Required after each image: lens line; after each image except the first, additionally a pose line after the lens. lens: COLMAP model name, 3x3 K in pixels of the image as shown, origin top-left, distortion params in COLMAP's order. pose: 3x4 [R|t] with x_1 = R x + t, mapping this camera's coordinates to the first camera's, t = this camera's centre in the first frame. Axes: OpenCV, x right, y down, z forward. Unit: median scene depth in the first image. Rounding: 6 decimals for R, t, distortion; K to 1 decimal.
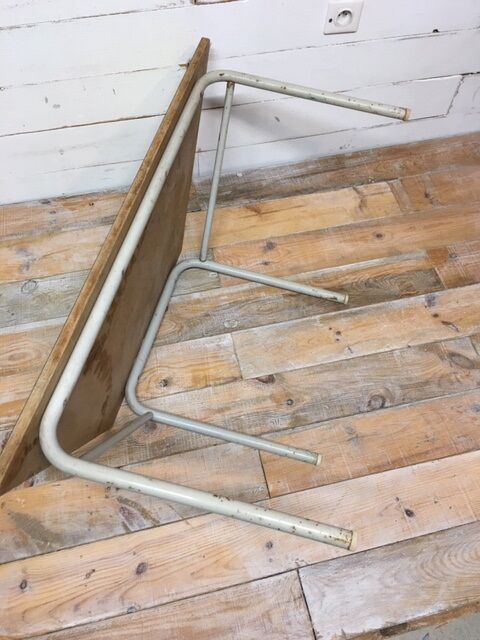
lens RADIAL K [[537.6, 0, 239.4], [0, 537.6, 318.9], [0, 0, 1]] dist [0.100998, -0.163912]
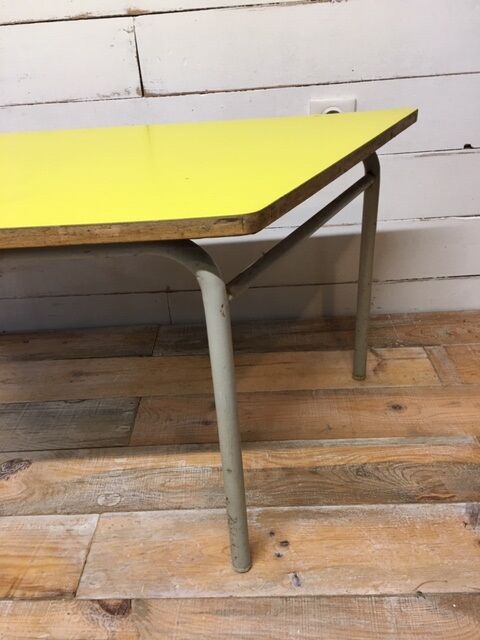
lens RADIAL K [[537.6, 0, 239.4], [0, 537.6, 315.0], [0, 0, 1]] dist [0.100998, -0.163912]
pose [[0.964238, 0.044601, -0.261258, 0.273530], [-0.168541, 0.863941, -0.474552, 0.094808], [0.204546, 0.501614, 0.840562, 0.429922]]
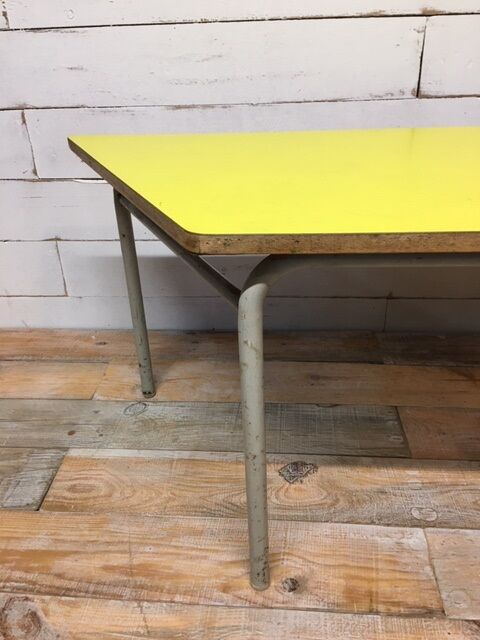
lens RADIAL K [[537.6, 0, 237.6], [0, 537.6, 315.2], [0, 0, 1]] dist [0.100998, -0.163912]
pose [[0.947110, 0.097649, -0.305692, -0.047509], [-0.239619, 0.848825, -0.471253, 0.151789], [0.213462, 0.519578, 0.827329, 0.376496]]
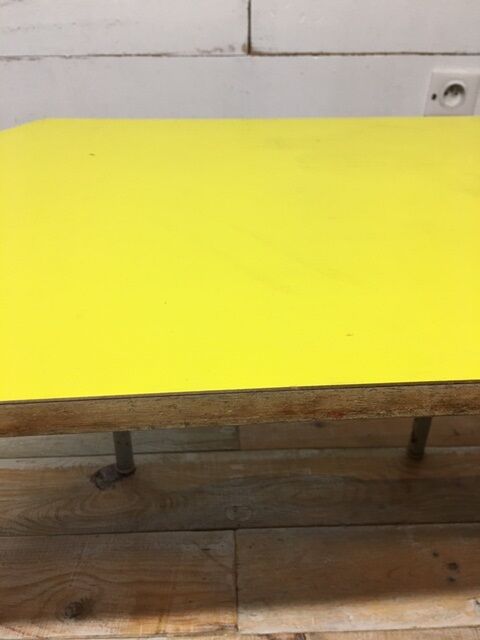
lens RADIAL K [[537.6, 0, 239.3], [0, 537.6, 322.5], [0, 0, 1]] dist [0.100998, -0.163912]
pose [[0.980333, 0.084589, -0.178306, 0.064684], [-0.156335, 0.884265, -0.440039, 0.079241], [0.120447, 0.459260, 0.880098, 0.449615]]
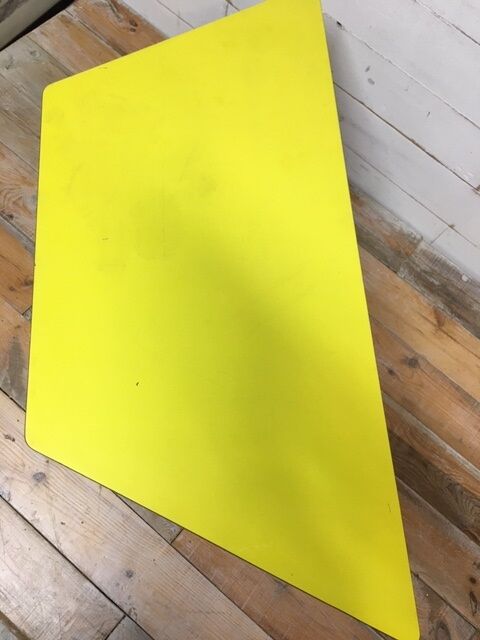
lens RADIAL K [[537.6, 0, 240.8], [0, 537.6, 316.2], [0, 0, 1]] dist [0.100998, -0.163912]
pose [[0.598941, 0.772039, -0.212666, 0.021681], [-0.747692, 0.634240, 0.196715, -0.163198], [0.286752, 0.041188, 0.957119, 0.105914]]
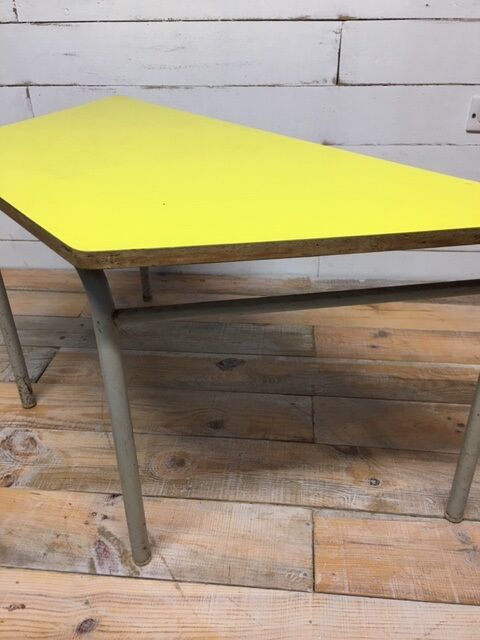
lens RADIAL K [[537.6, 0, 238.2], [0, 537.6, 317.8], [0, 0, 1]] dist [0.100998, -0.163912]
pose [[0.945883, 0.129170, -0.297692, 0.101670], [-0.258236, 0.855161, -0.449460, 0.310796], [0.196518, 0.502012, 0.842238, 0.258495]]
